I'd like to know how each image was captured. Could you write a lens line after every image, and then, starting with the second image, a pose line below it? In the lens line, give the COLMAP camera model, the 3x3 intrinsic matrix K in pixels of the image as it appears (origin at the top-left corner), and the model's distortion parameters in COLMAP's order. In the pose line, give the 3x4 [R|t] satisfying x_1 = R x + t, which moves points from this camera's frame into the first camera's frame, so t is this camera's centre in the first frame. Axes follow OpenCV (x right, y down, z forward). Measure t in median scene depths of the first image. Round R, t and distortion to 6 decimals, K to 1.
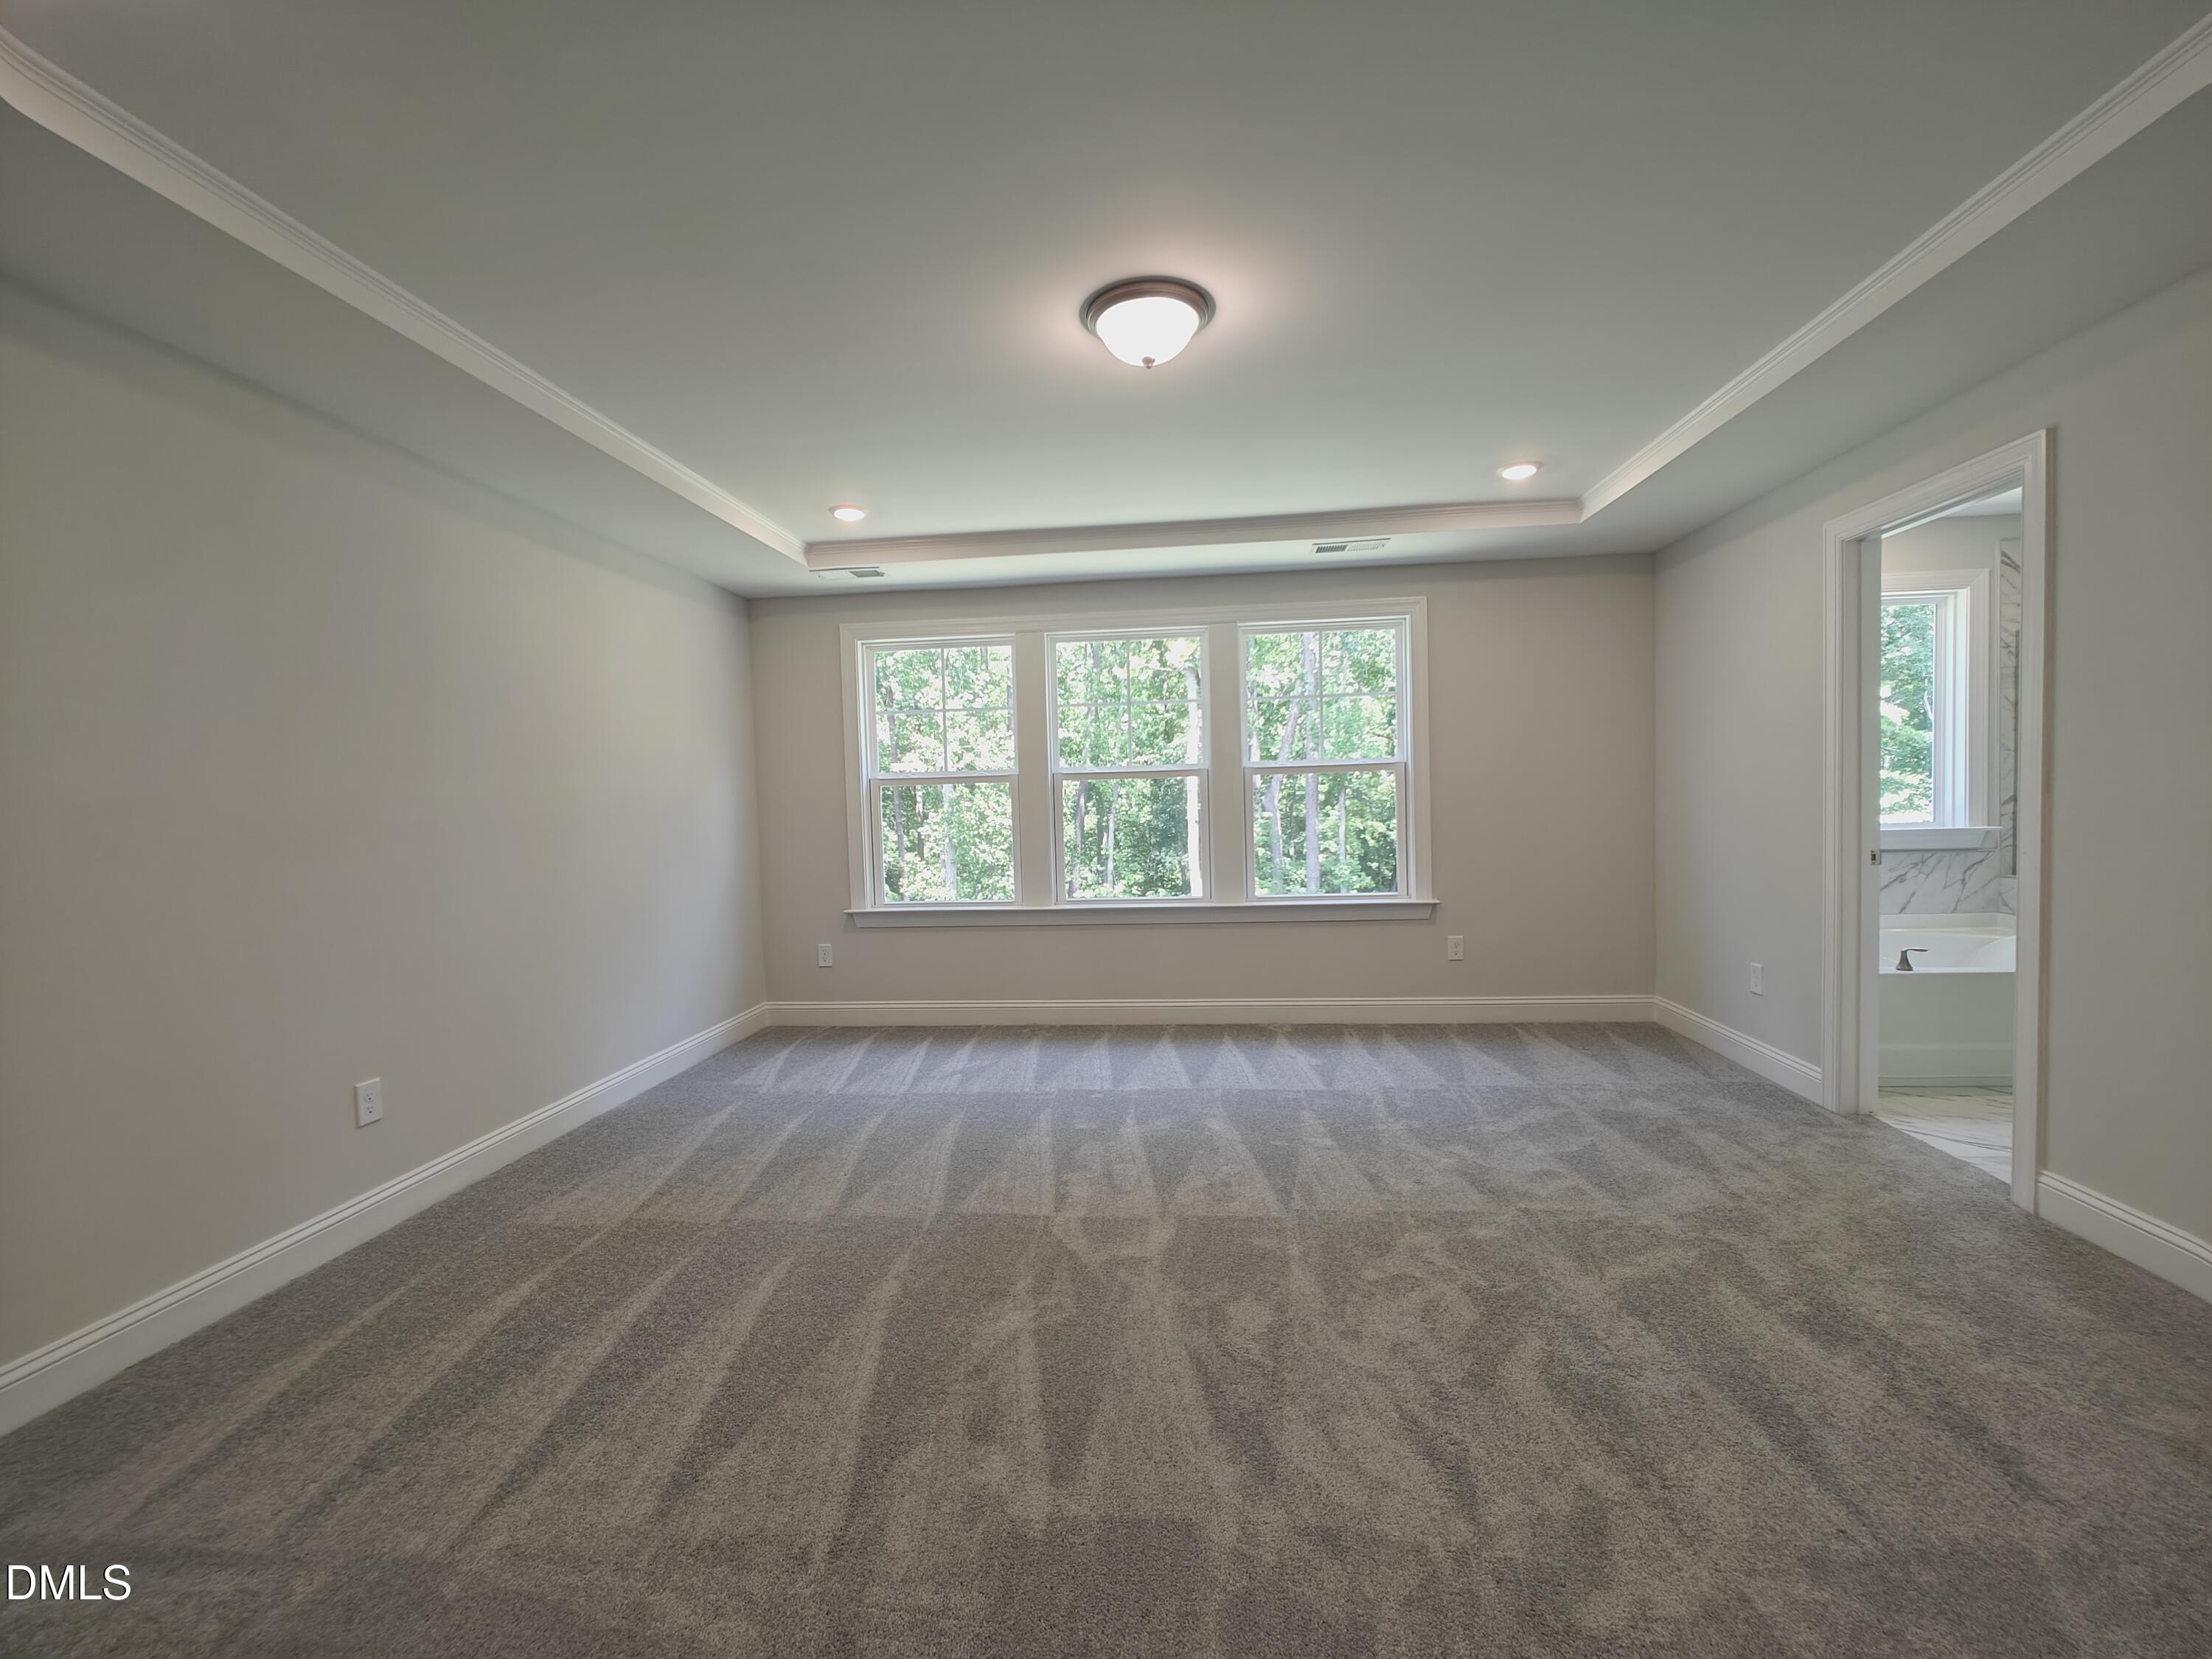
lens RADIAL K [[927.5, 0, 1110.8], [0, 927.5, 836.4], [0, 0, 1]] dist [-0.003462, 0.000751]
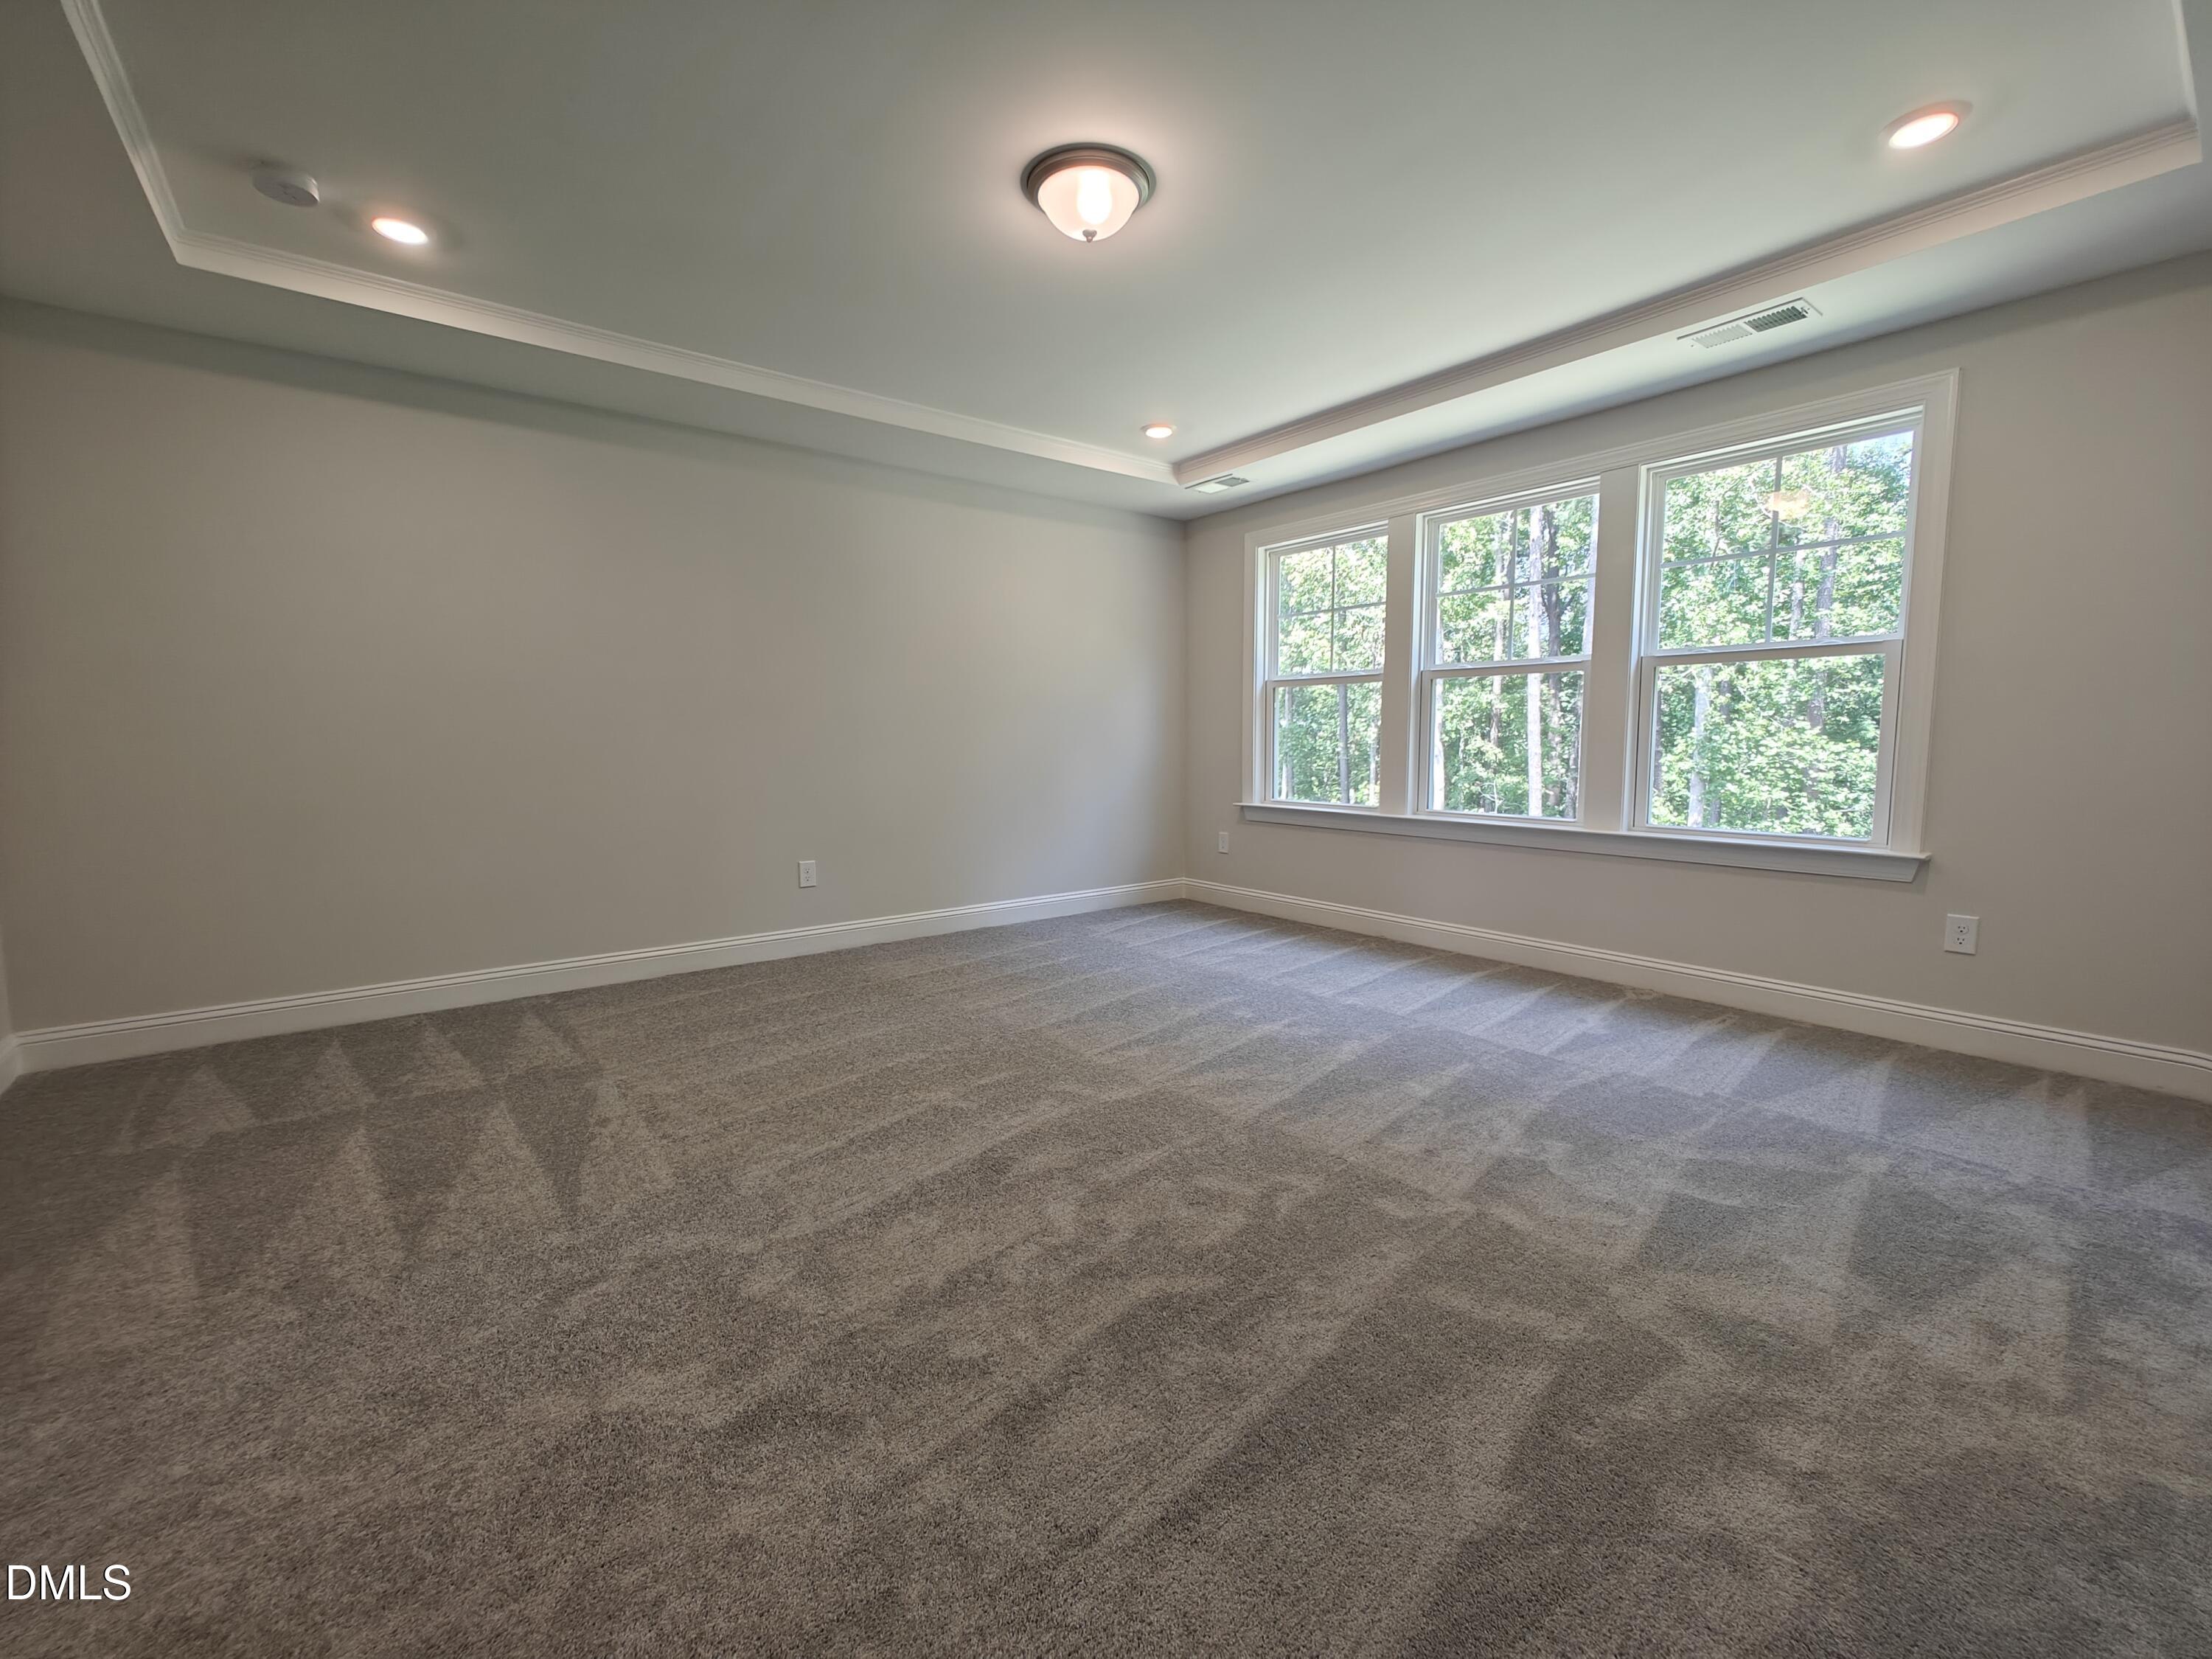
lens RADIAL K [[927.5, 0, 1102.3], [0, 927.5, 832.8], [0, 0, 1]] dist [-0.003462, 0.000751]
pose [[0.688945, 0.102195, -0.717573, 0.546219], [-0.047765, 0.994260, 0.095741, 0.025464], [0.723238, -0.031685, 0.689872, 0.190096]]
